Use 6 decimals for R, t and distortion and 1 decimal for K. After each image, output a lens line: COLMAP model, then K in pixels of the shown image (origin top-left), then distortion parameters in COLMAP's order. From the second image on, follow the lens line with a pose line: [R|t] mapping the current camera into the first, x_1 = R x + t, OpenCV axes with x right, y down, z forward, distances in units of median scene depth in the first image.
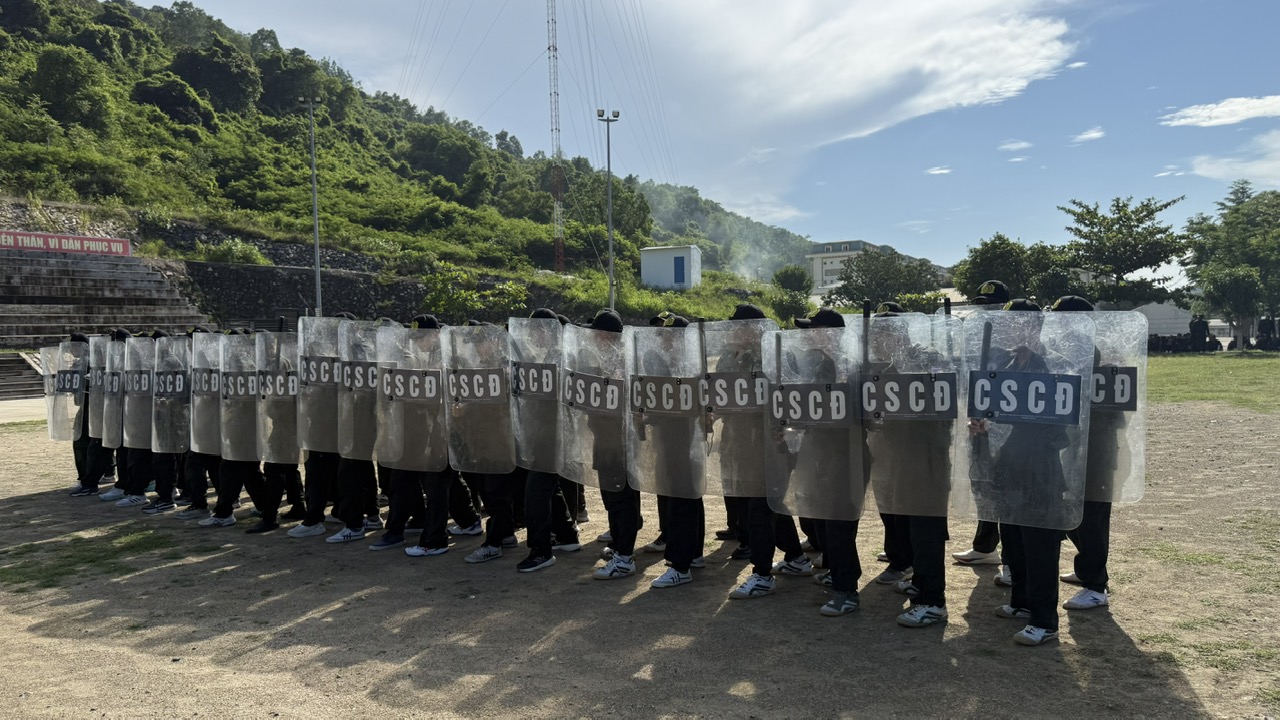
lens RADIAL K [[914.7, 0, 685.2], [0, 914.7, 384.7], [0, 0, 1]] dist [-0.032695, -0.000212]
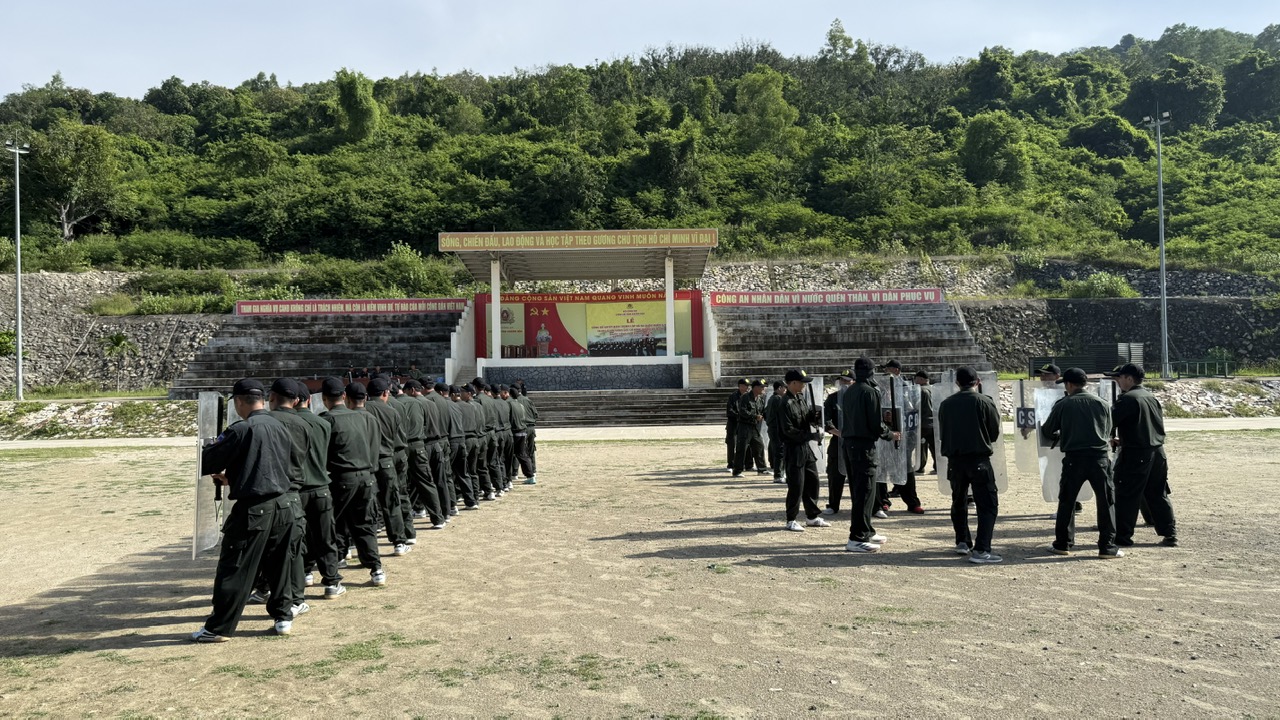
lens RADIAL K [[922.7, 0, 570.6], [0, 922.7, 363.7], [0, 0, 1]] dist [-0.037912, 0.000148]
pose [[0.422874, -0.013789, -0.906083, 0.137783], [-0.040103, 0.998620, -0.033914, -0.005509], [0.905300, 0.050678, 0.421738, 0.064126]]
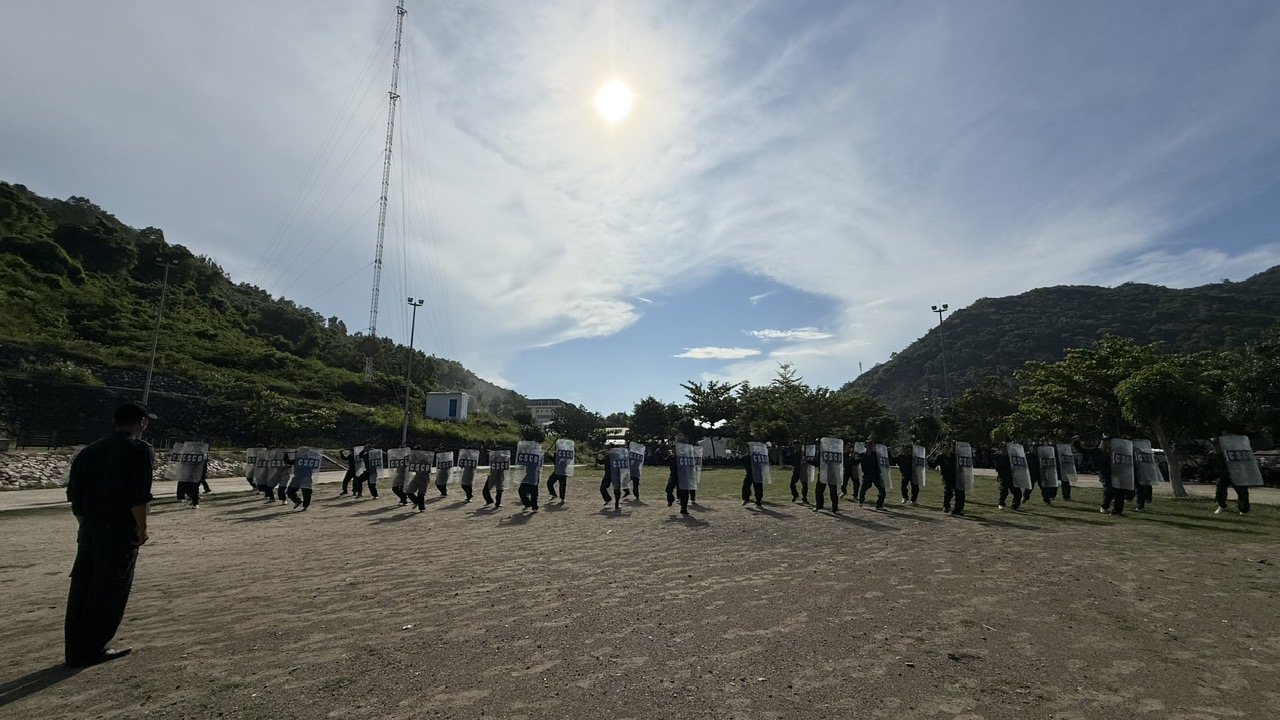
lens RADIAL K [[515.3, 0, 640.0], [0, 515.3, 360.0], [0, 0, 1]] dist [0.006119, 0.000057]
pose [[0.936465, 0.084908, 0.340330, -0.014824], [-0.003755, 0.972631, -0.232326, -0.004434], [-0.350742, 0.216287, 0.911153, 0.090052]]
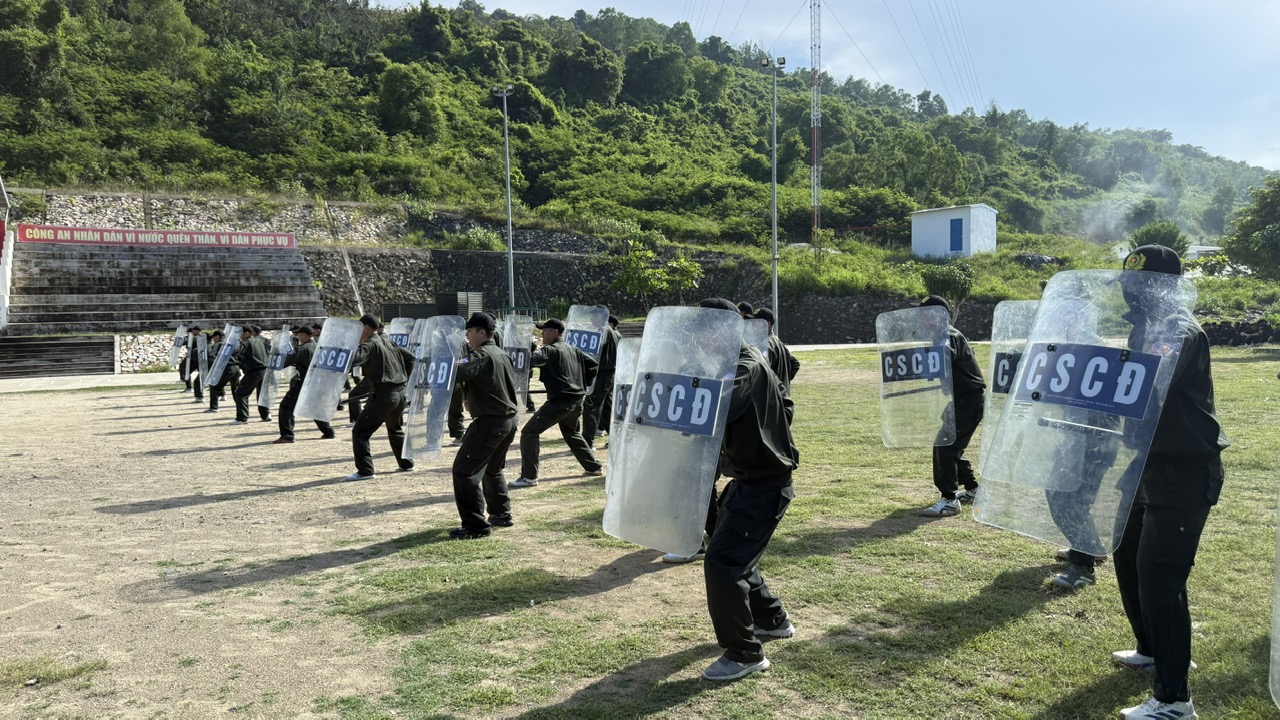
lens RADIAL K [[923.3, 0, 640.0], [0, 923.3, 360.0], [0, 0, 1]] dist [0.111177, -0.175391]
pose [[0.860143, 0.020936, -0.509623, 0.217398], [-0.020778, 0.999766, 0.006003, -0.011545], [0.509630, 0.005426, 0.860377, 0.131414]]
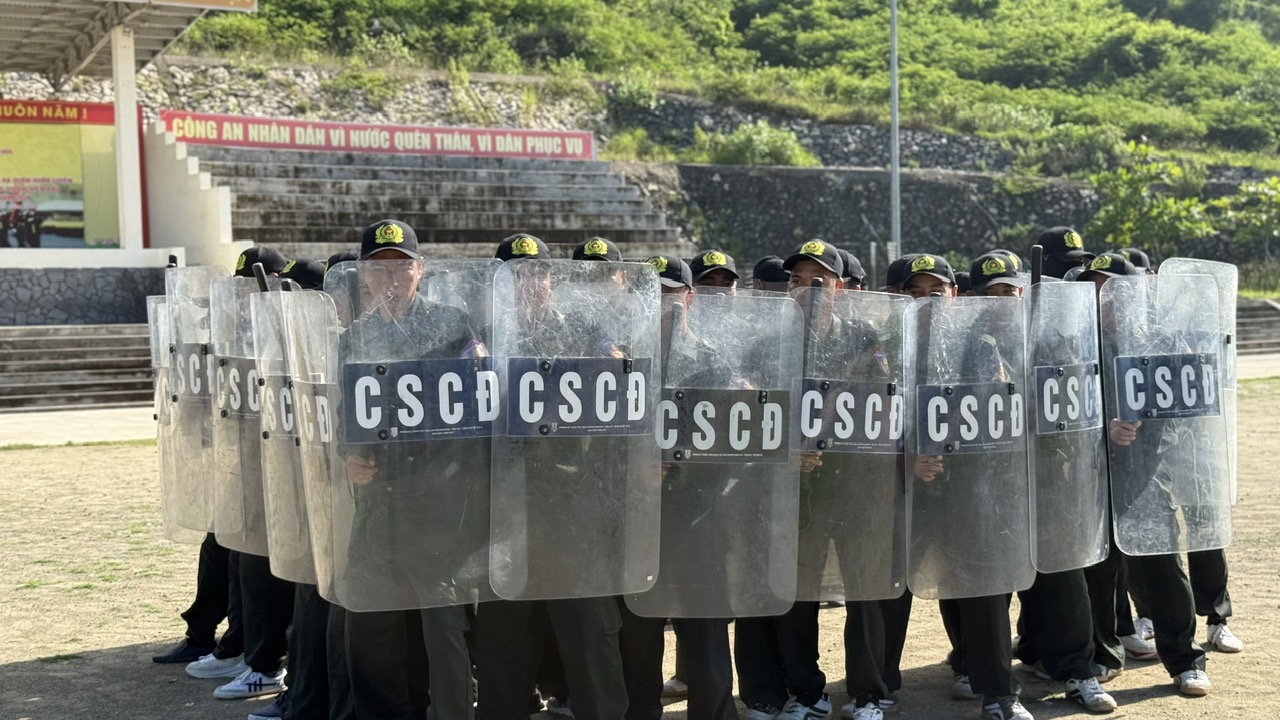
lens RADIAL K [[1831.6, 0, 640.0], [0, 1831.6, 360.0], [0, 0, 1]] dist [0.212250, -0.353063]
pose [[0.864991, 0.012054, -0.501643, 0.013277], [-0.020978, 0.999706, -0.012150, 0.002290], [0.501349, 0.021034, 0.864990, -0.018983]]
